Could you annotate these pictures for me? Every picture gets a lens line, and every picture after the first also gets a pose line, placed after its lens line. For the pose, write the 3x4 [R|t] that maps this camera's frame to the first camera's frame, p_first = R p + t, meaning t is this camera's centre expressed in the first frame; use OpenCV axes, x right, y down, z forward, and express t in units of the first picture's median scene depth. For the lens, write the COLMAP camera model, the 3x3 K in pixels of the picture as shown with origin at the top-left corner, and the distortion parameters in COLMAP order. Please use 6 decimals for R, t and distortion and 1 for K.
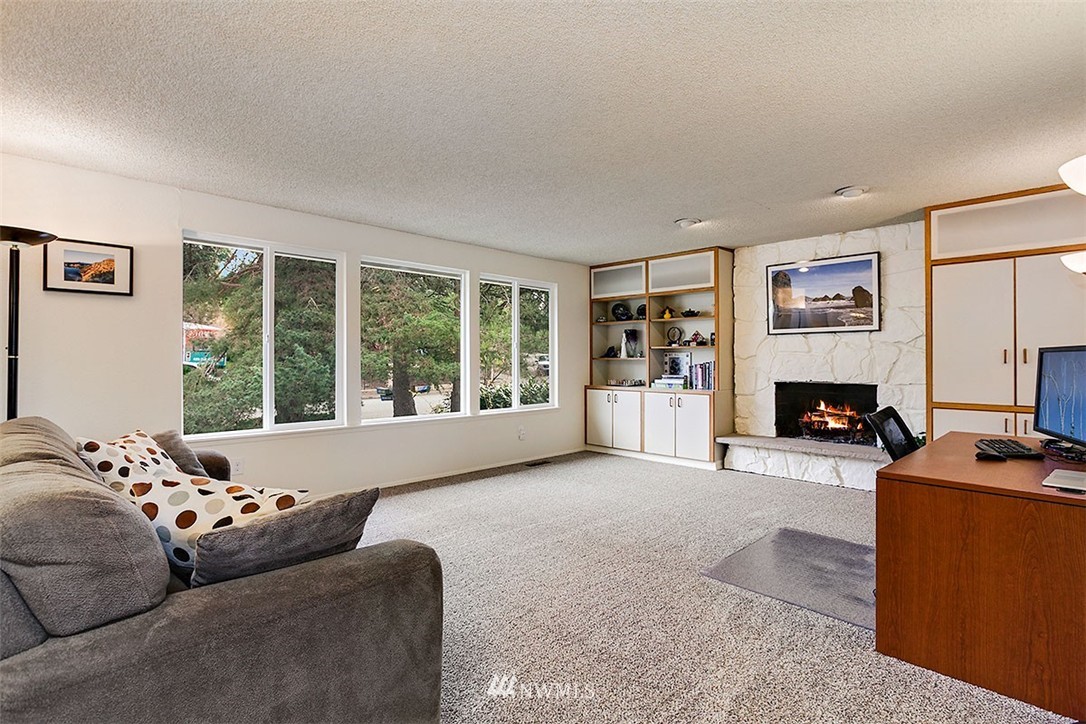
lens RADIAL K [[532.6, 0, 544.2], [0, 532.6, 356.7], [0, 0, 1]] dist [-0.000061, 0.000027]
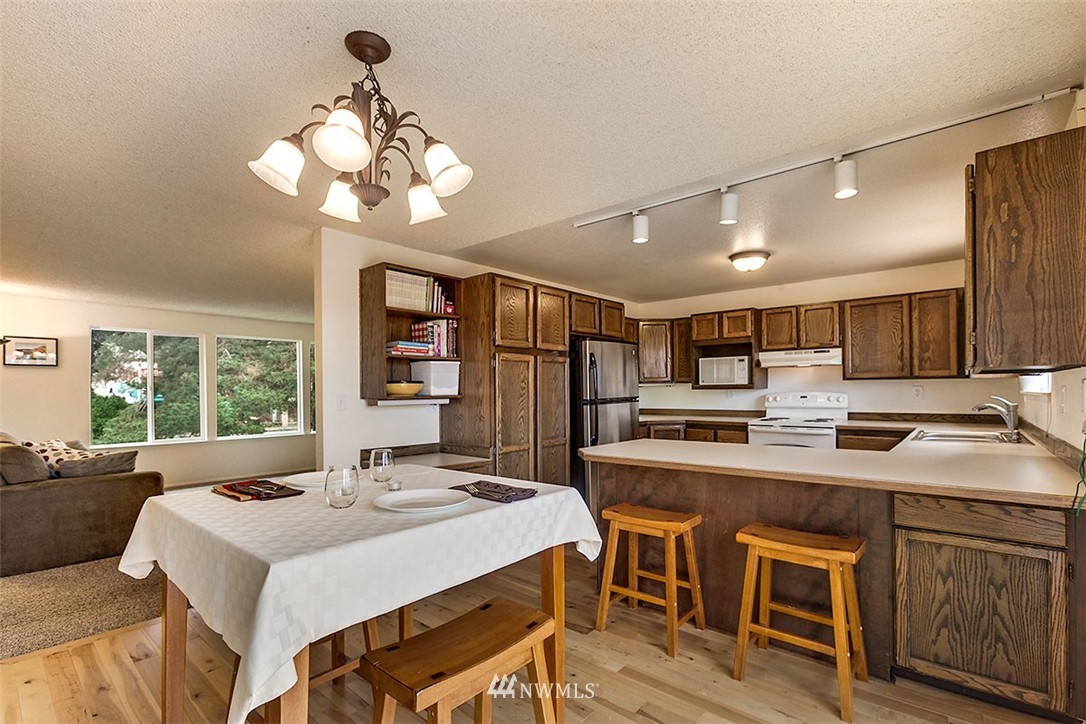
lens RADIAL K [[500.5, 0, 554.3], [0, 500.5, 392.1], [0, 0, 1]] dist [-0.004424, 0.003981]
pose [[0.996961, -0.011332, 0.077075, 0.782843], [0.010576, 0.999892, 0.010214, -0.027791], [-0.077182, -0.009367, 0.996973, -0.829189]]
